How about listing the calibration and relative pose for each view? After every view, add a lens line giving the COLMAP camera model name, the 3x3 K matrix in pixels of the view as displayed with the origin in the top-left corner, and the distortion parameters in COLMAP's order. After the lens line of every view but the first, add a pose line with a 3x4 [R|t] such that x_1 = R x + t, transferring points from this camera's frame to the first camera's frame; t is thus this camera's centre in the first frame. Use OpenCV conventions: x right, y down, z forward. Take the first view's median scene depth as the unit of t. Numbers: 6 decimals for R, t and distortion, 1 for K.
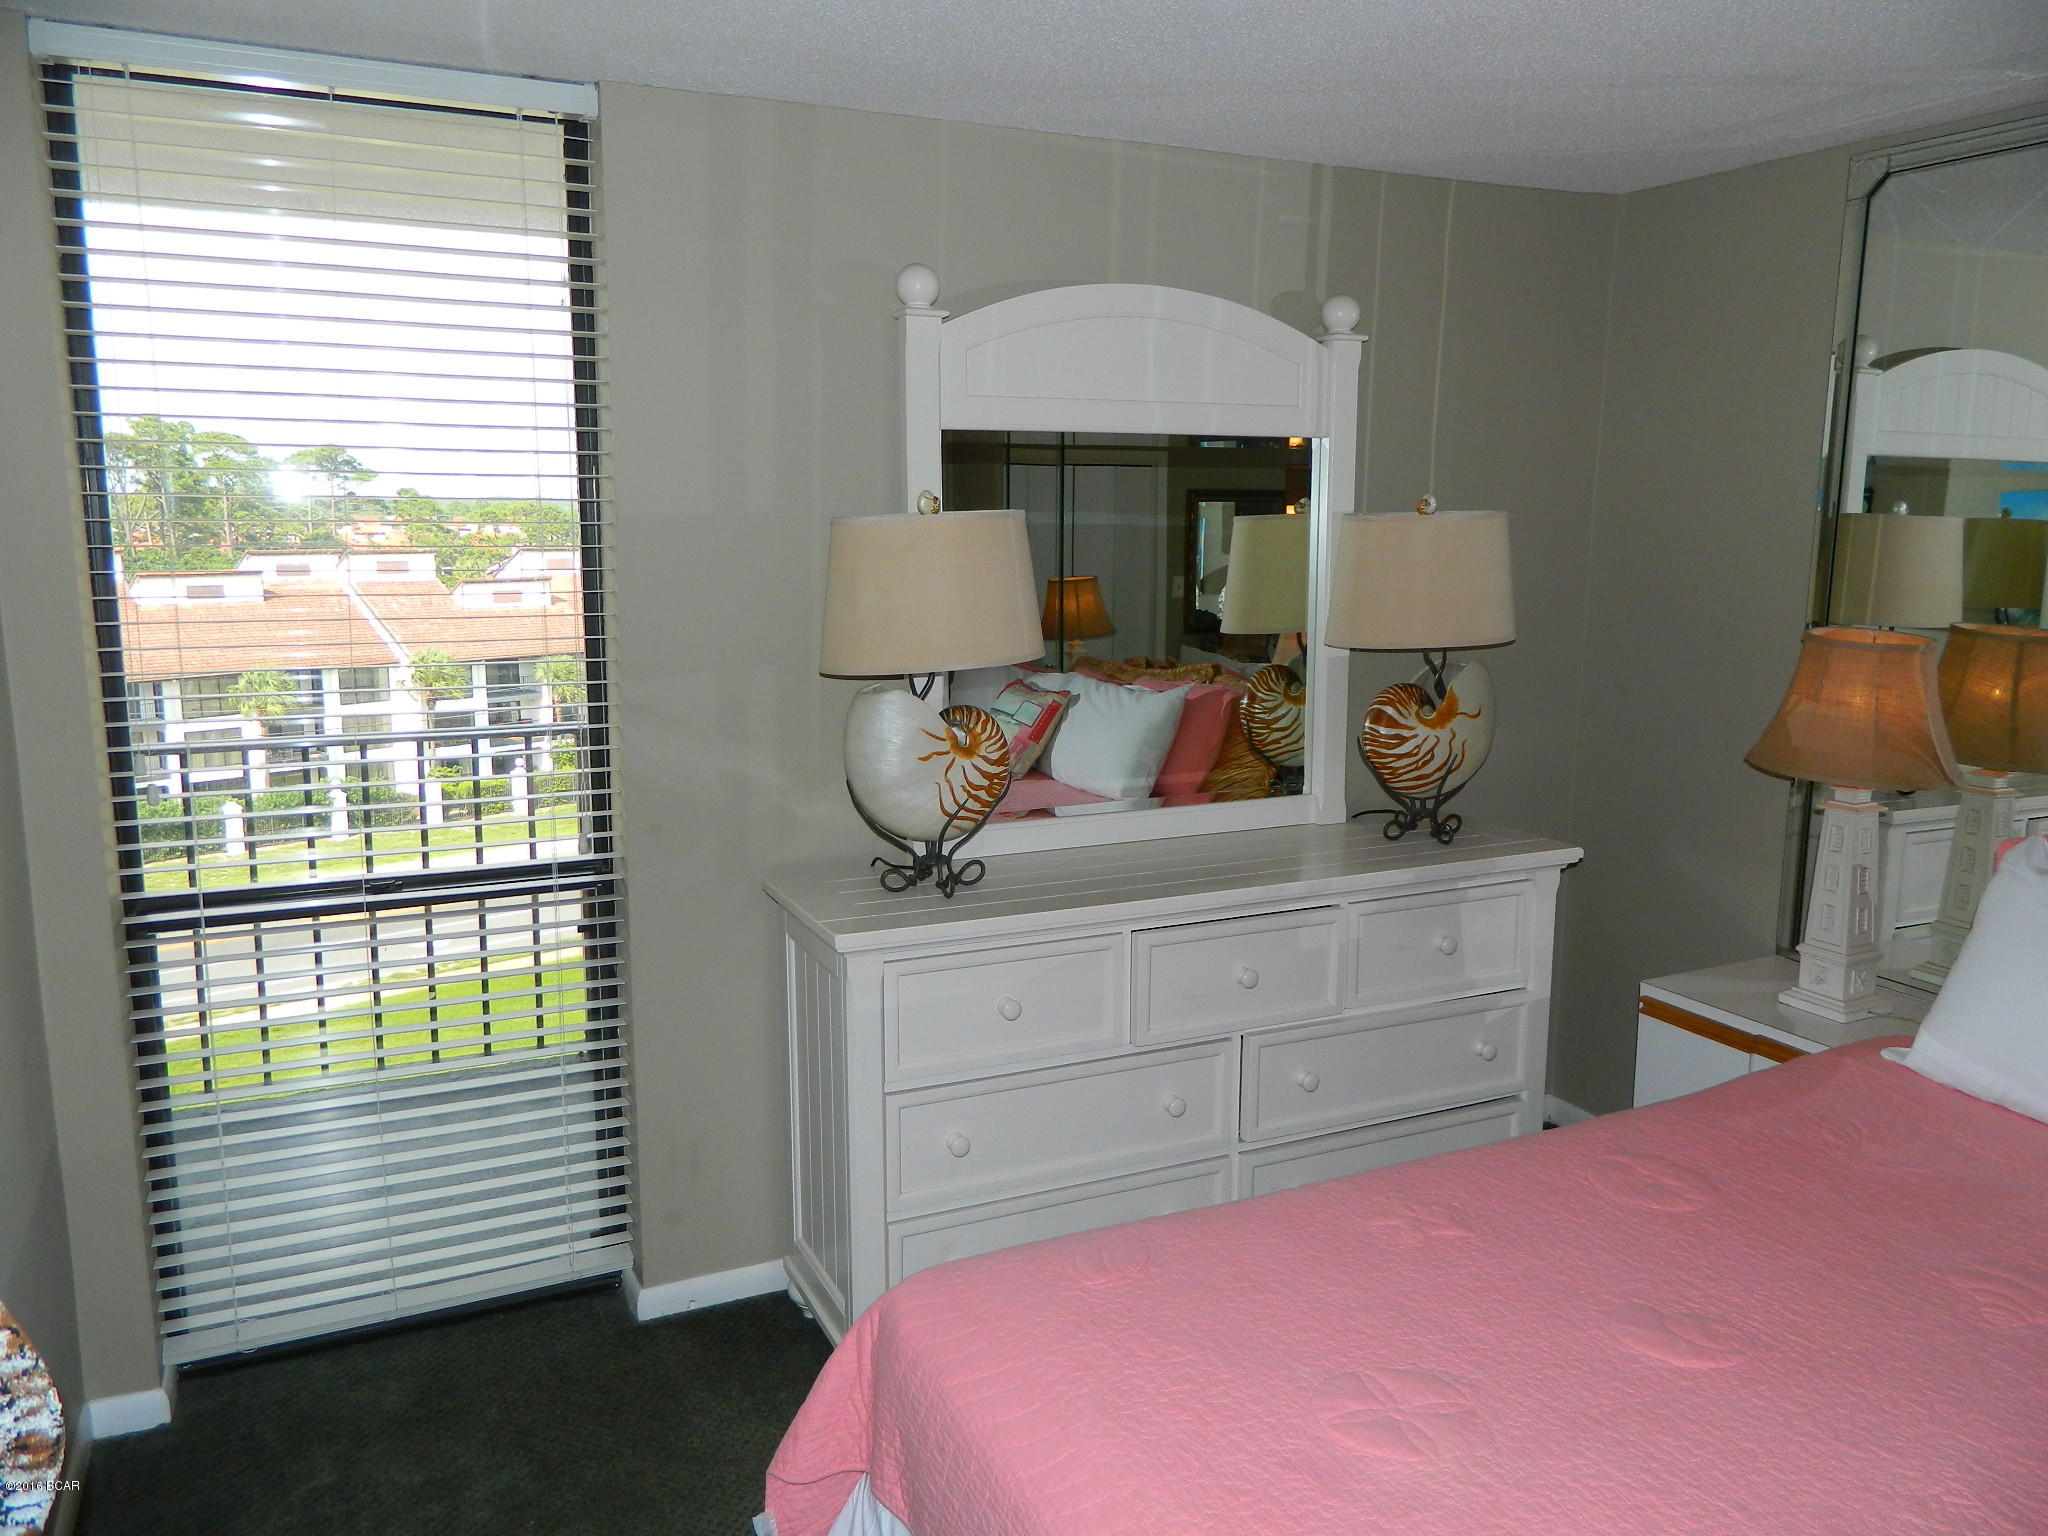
lens RADIAL K [[1537.9, 0, 1026.0], [0, 1537.9, 766.2], [0, 0, 1]] dist [0.001124, 0.002488]
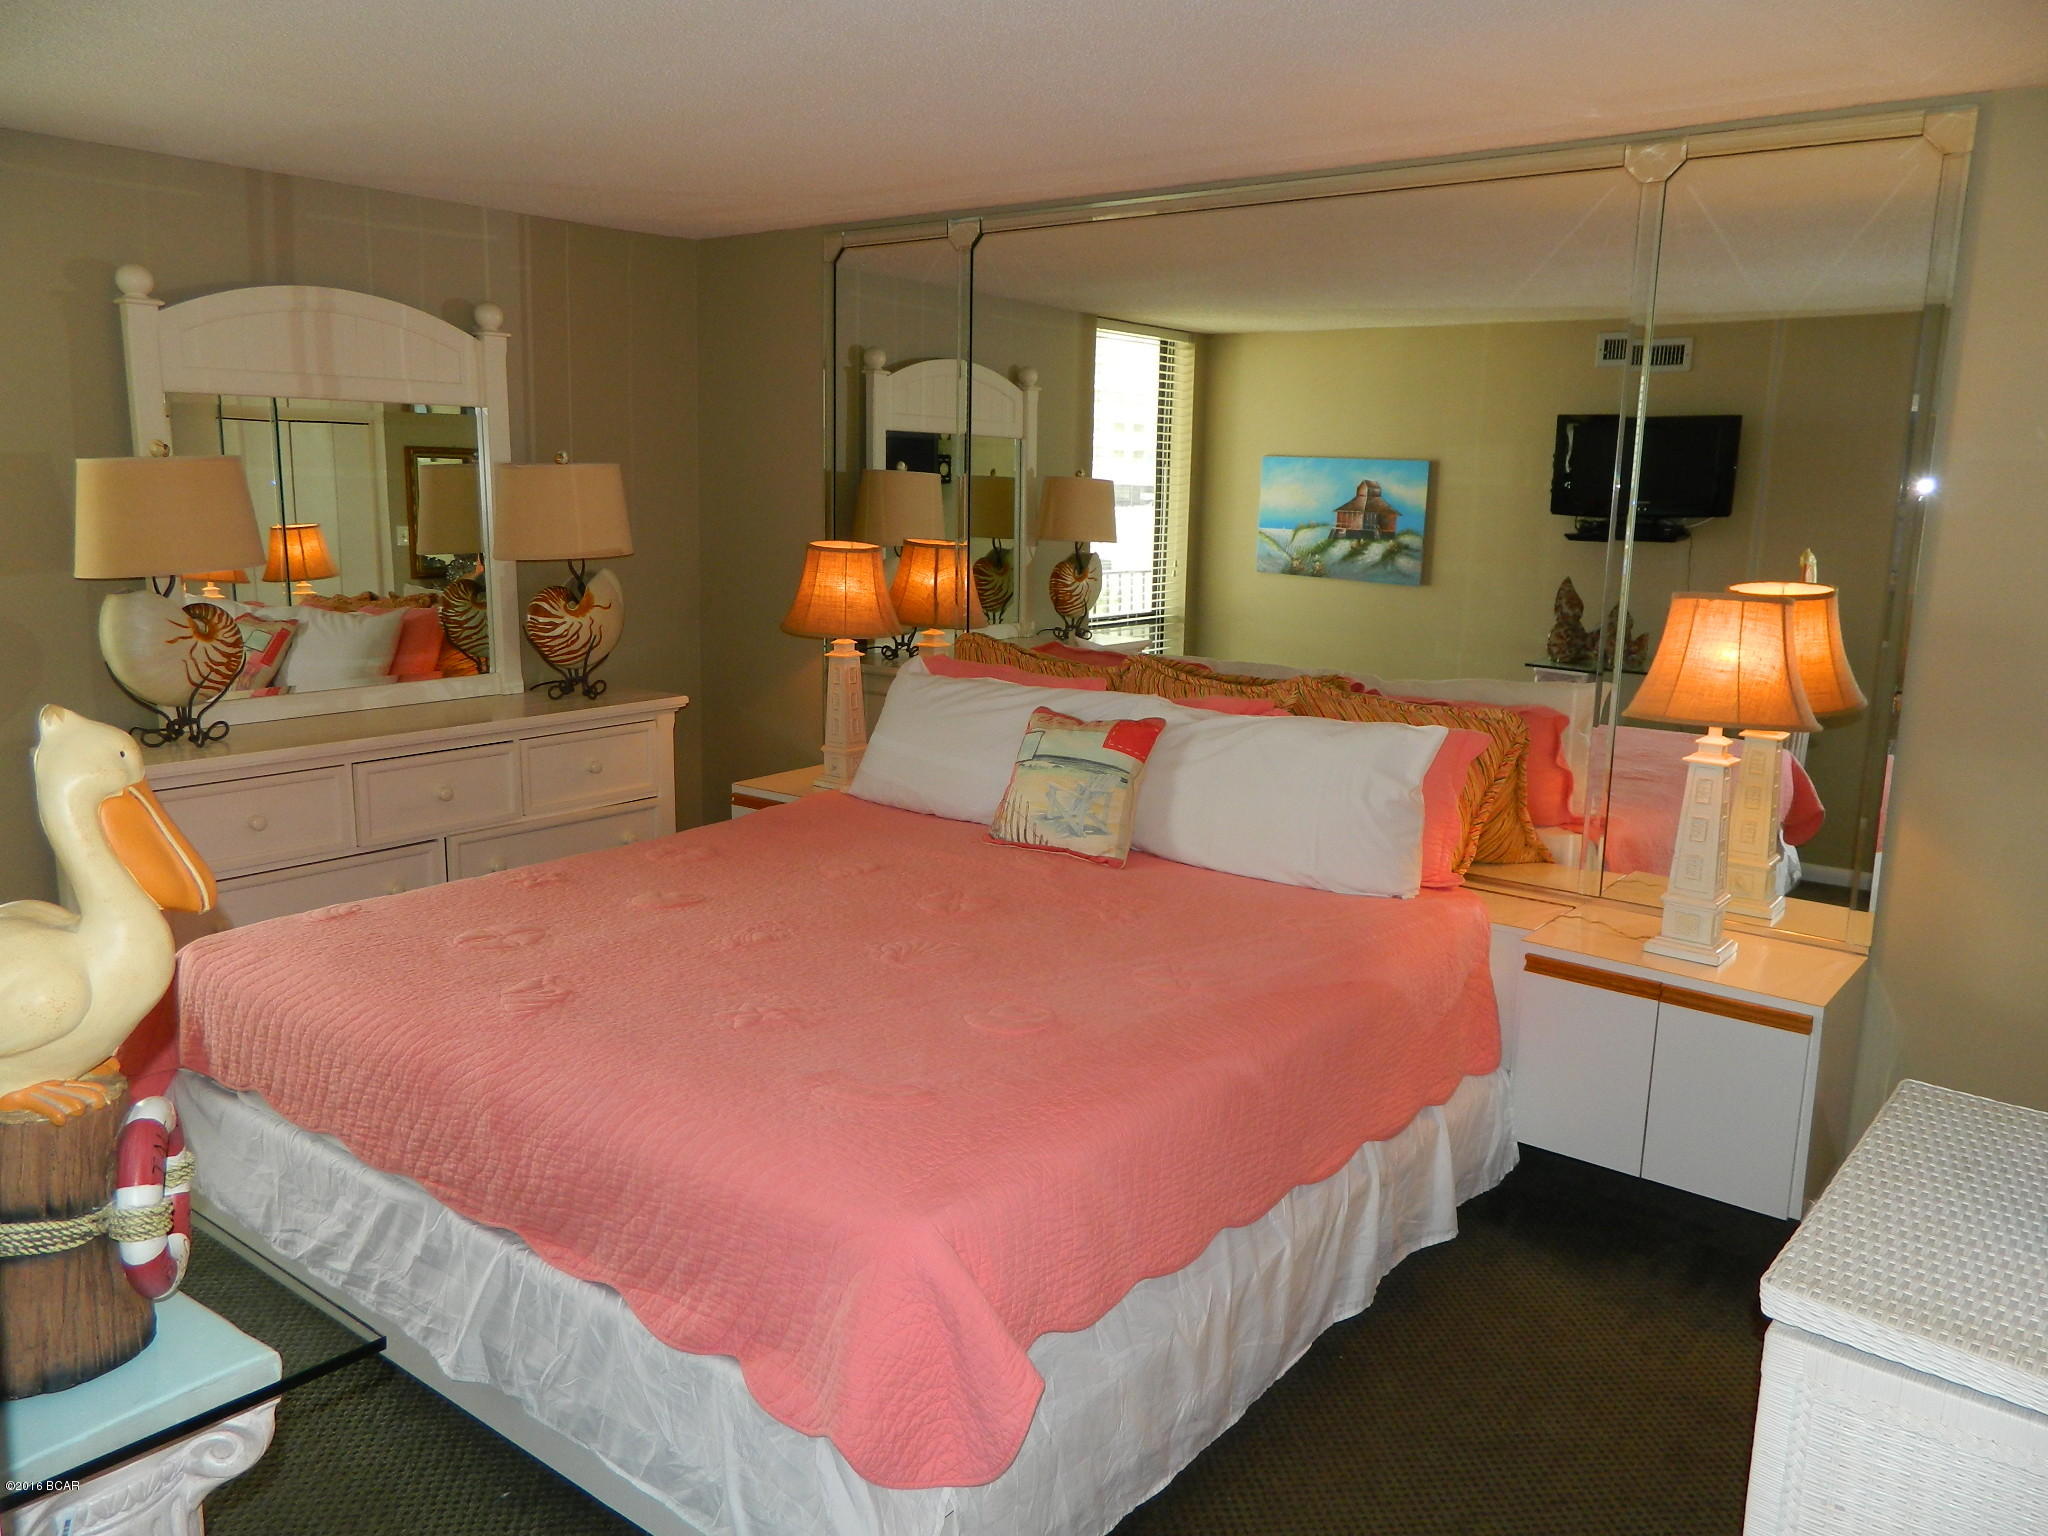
lens RADIAL K [[1537.9, 0, 1020.6], [0, 1537.9, 758.8], [0, 0, 1]] dist [0.001124, 0.002488]
pose [[0.895328, -0.070133, 0.439850, -0.000782], [0.062236, 0.997536, 0.032372, 0.084358], [-0.441037, -0.001609, 0.897487, -0.443576]]
